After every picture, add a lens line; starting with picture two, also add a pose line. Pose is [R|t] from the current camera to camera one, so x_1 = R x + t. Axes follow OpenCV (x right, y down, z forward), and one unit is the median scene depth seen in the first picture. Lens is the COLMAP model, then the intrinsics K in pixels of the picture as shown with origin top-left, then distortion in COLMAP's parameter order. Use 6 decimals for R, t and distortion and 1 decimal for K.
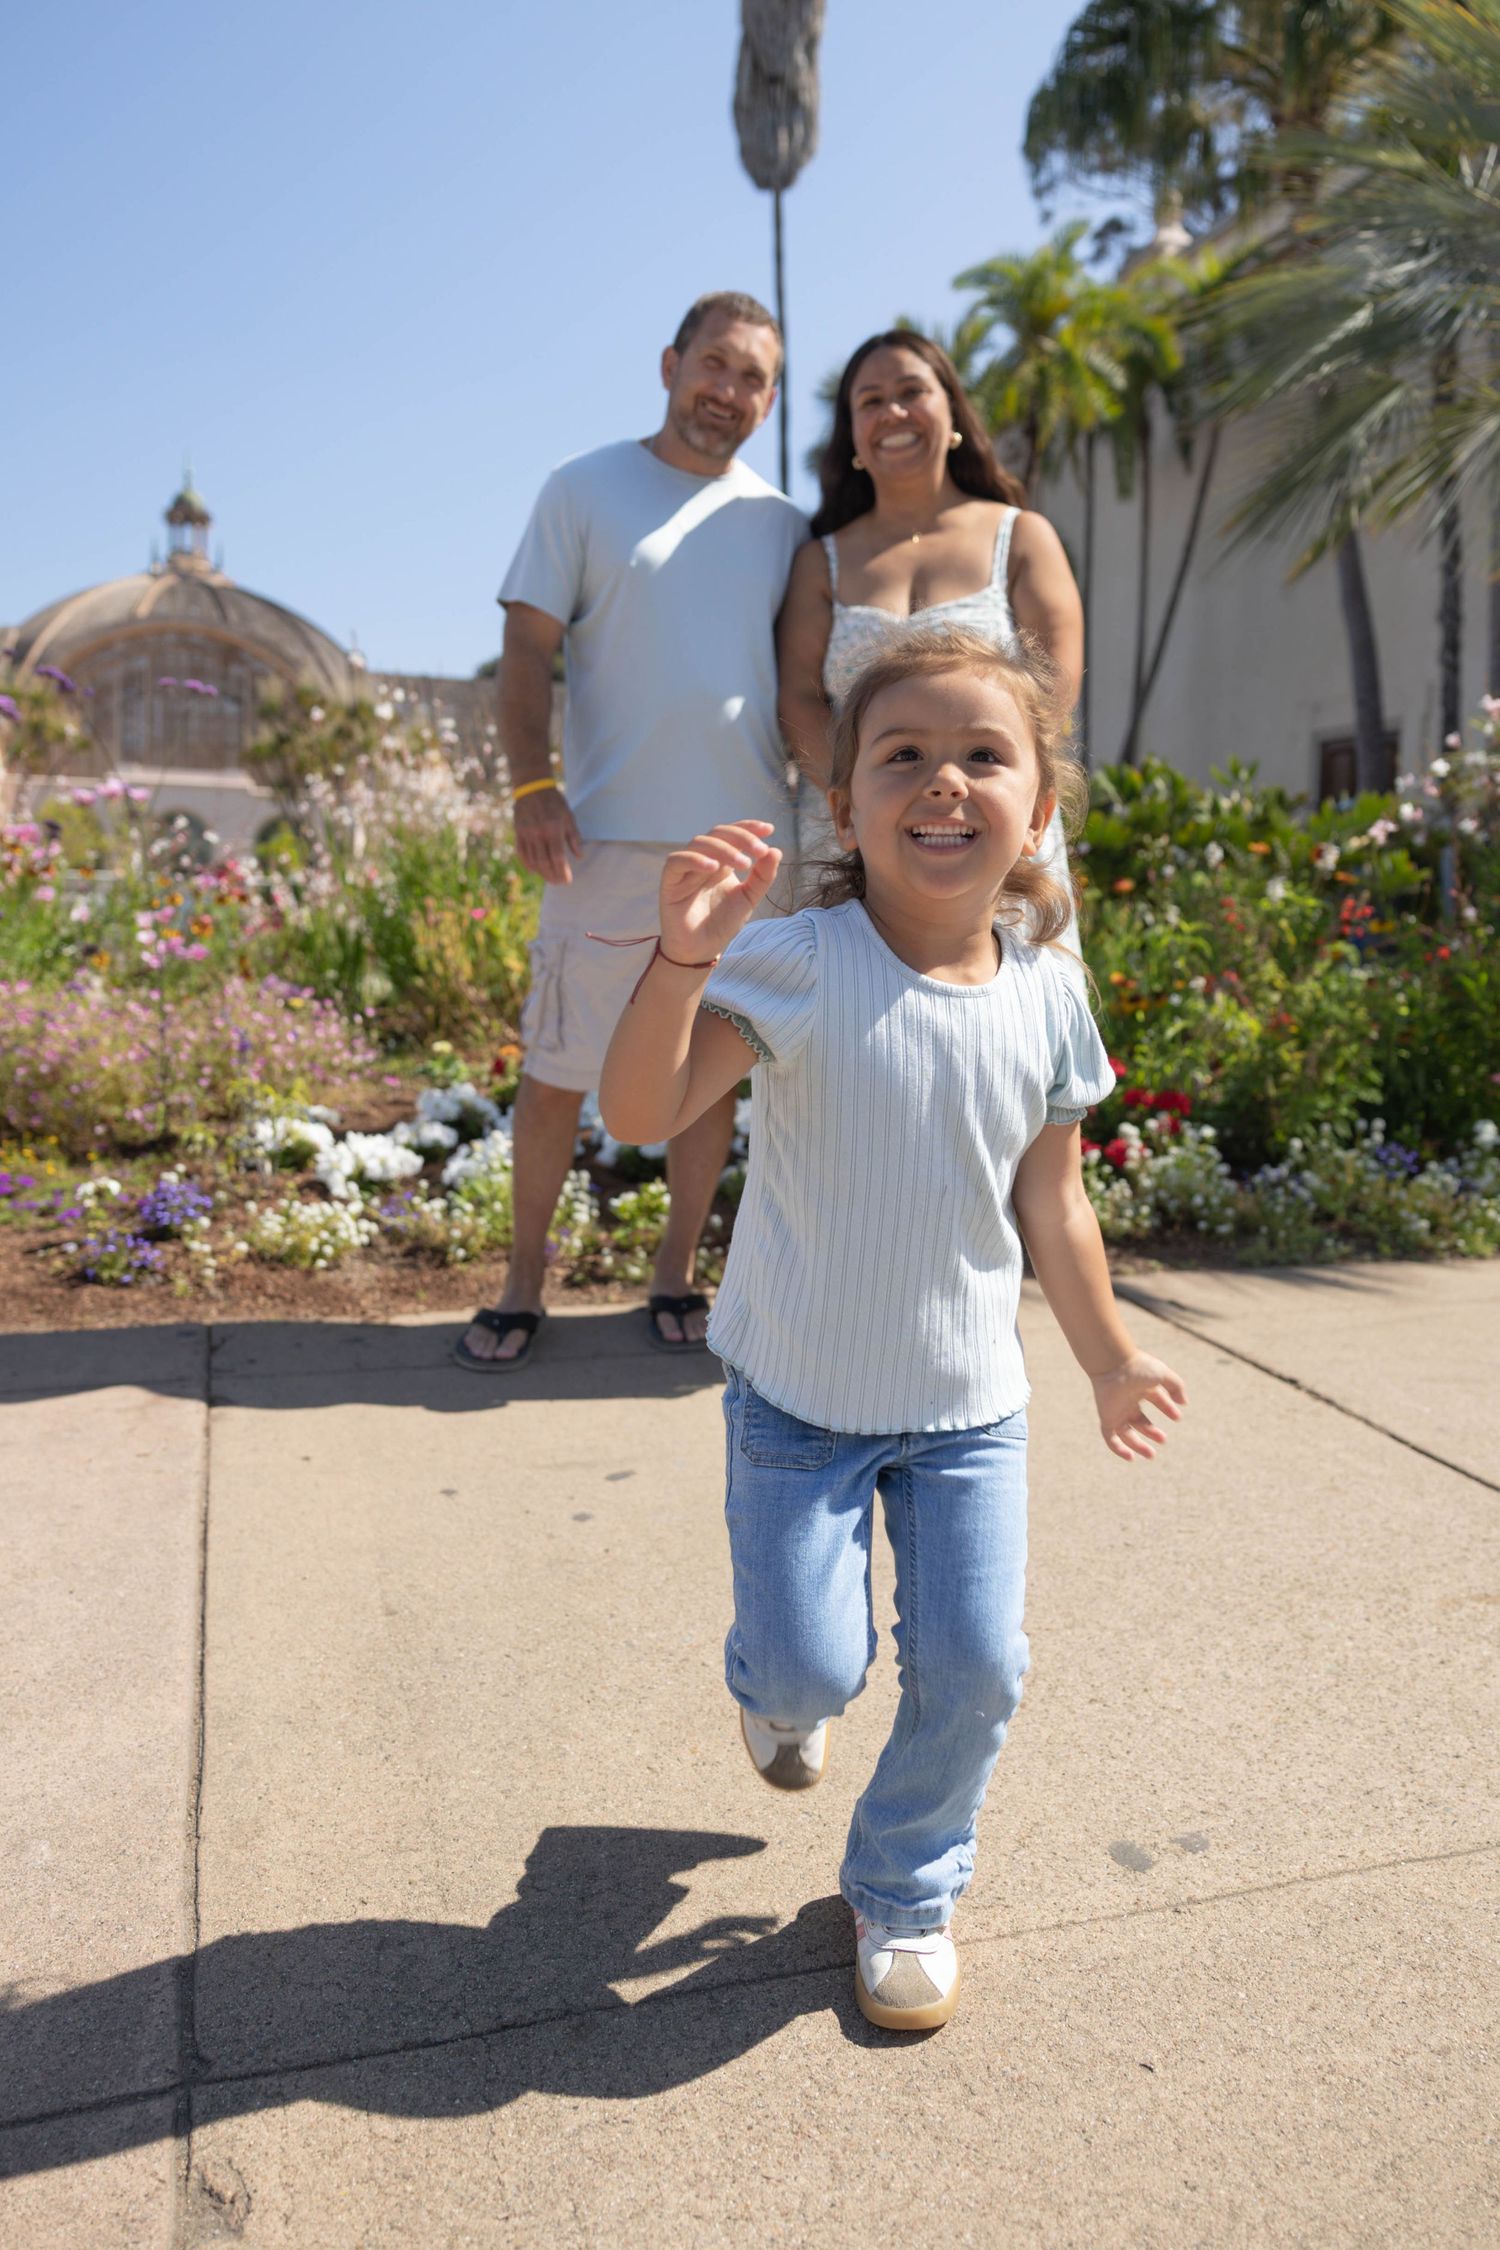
lens RADIAL K [[1680.8, 0, 756.5], [0, 1680.8, 1078.5], [0, 0, 1]] dist [-0.001485, 0.005555]
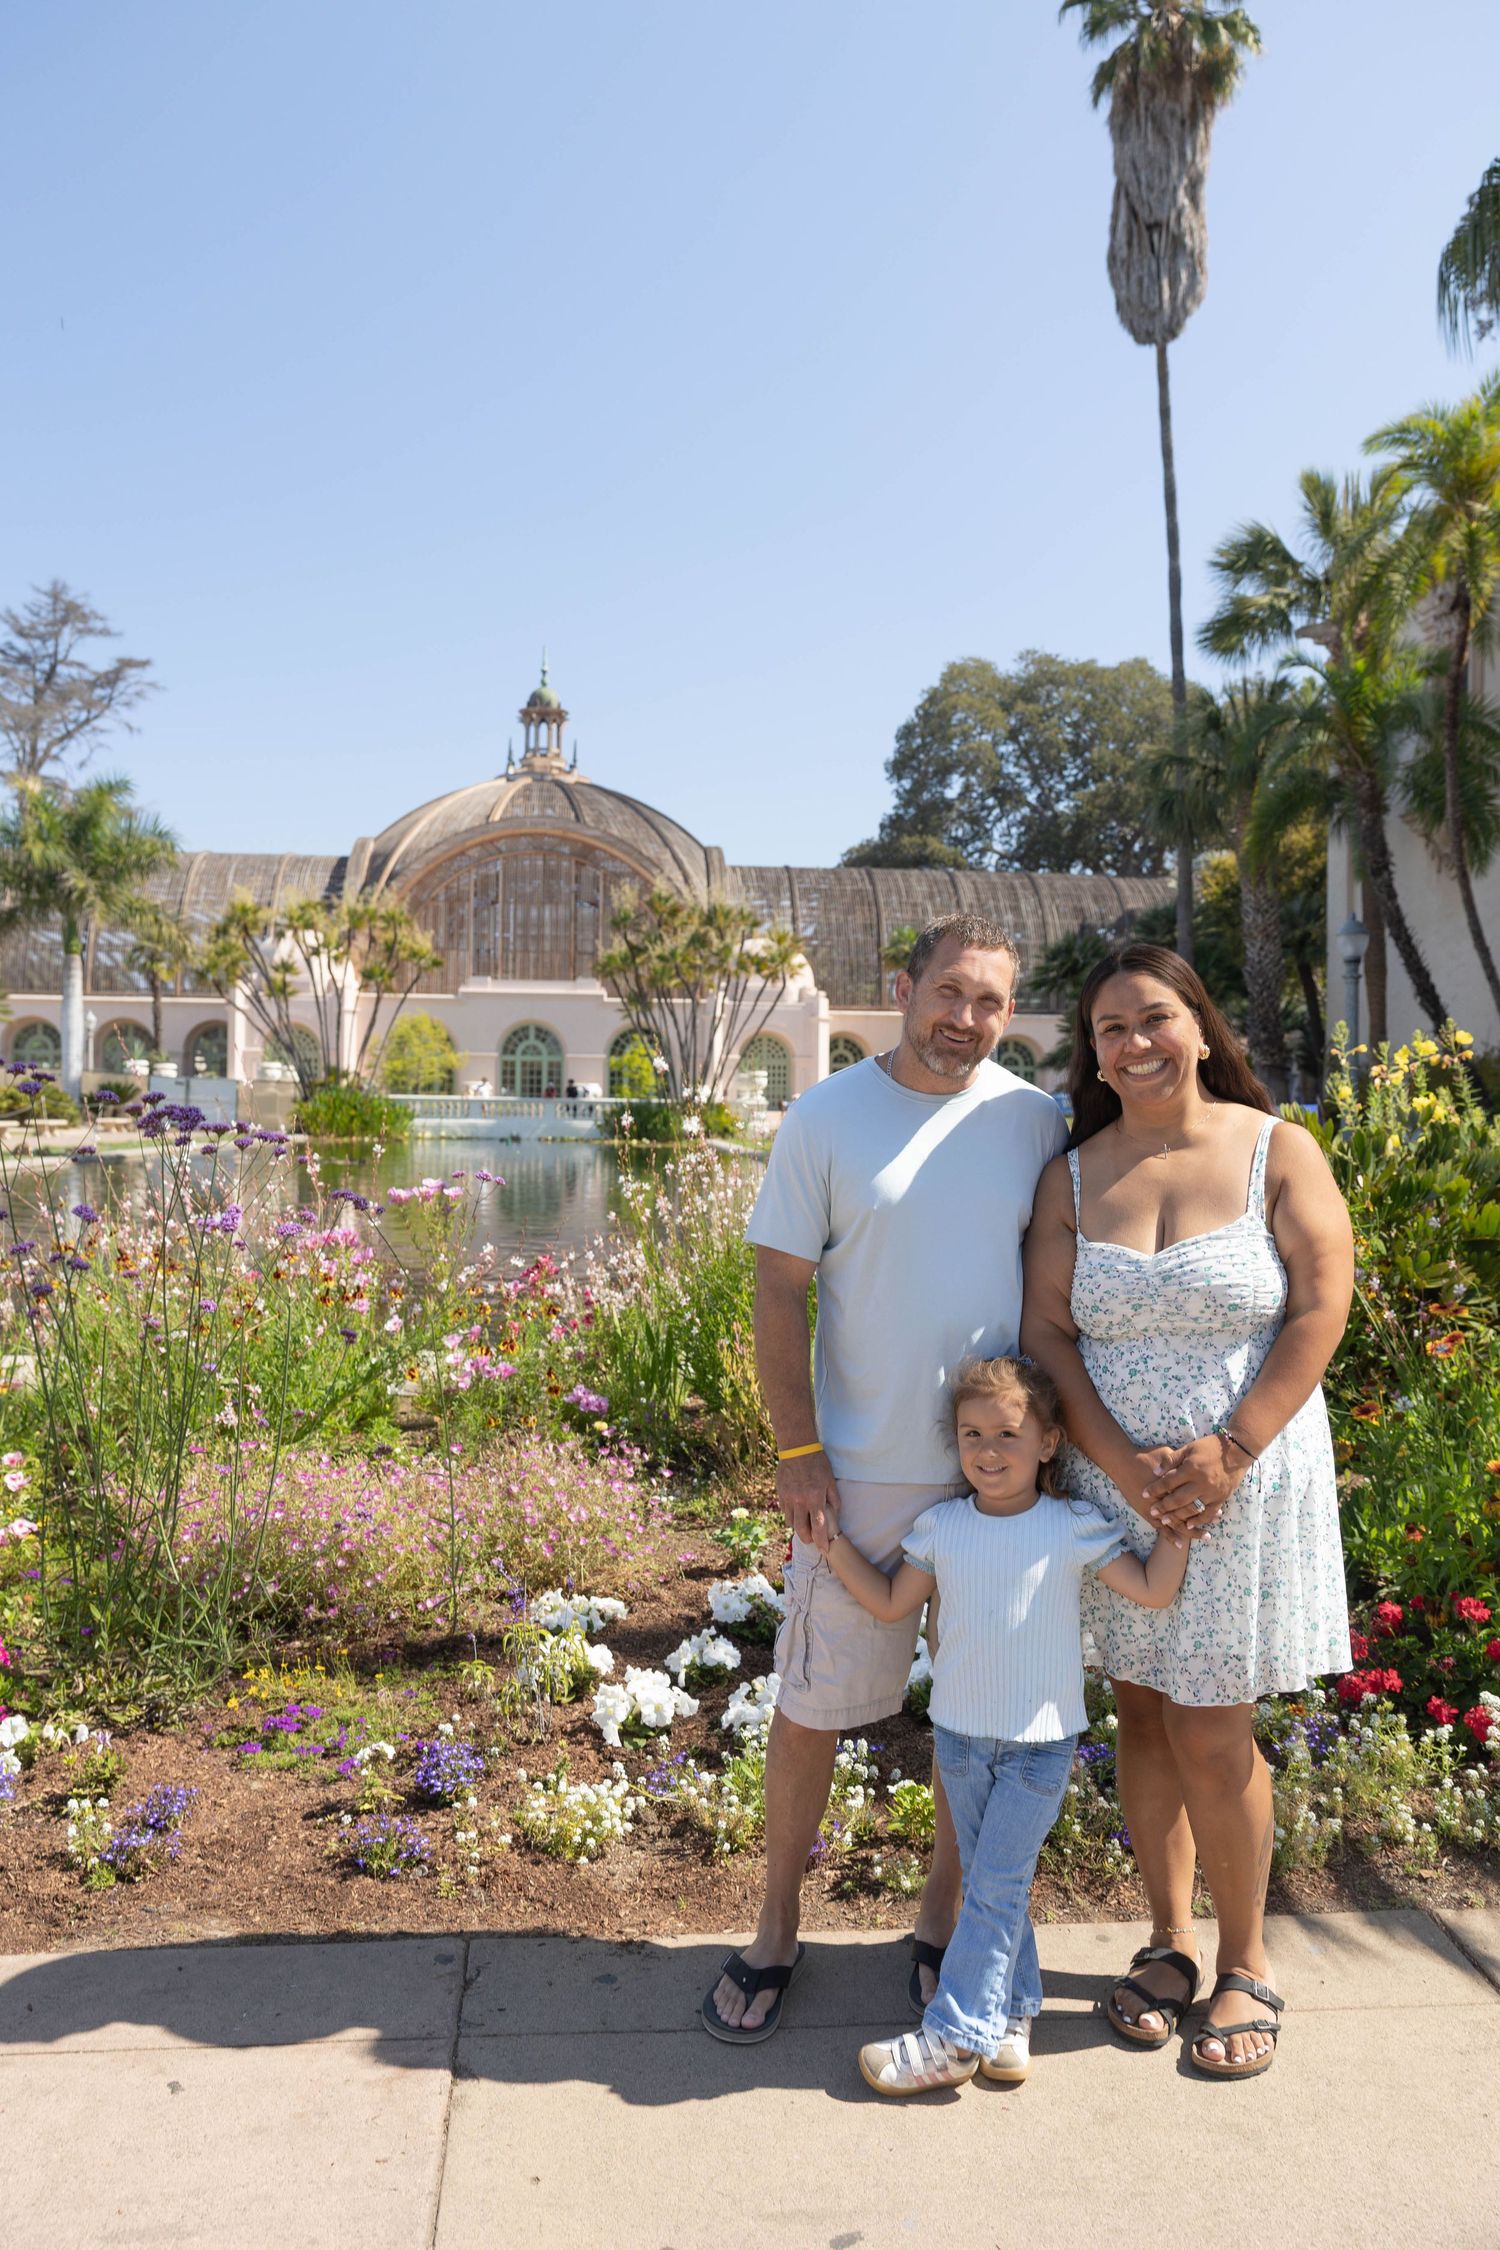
lens RADIAL K [[1915.7, 0, 716.2], [0, 1915.7, 1085.3], [0, 0, 1]] dist [0.033301, -0.012279]
pose [[0.972015, -0.029301, -0.233085, 0.085862], [0.004393, 0.994285, -0.106670, -0.208859], [0.234878, 0.102660, 0.966588, -0.102761]]
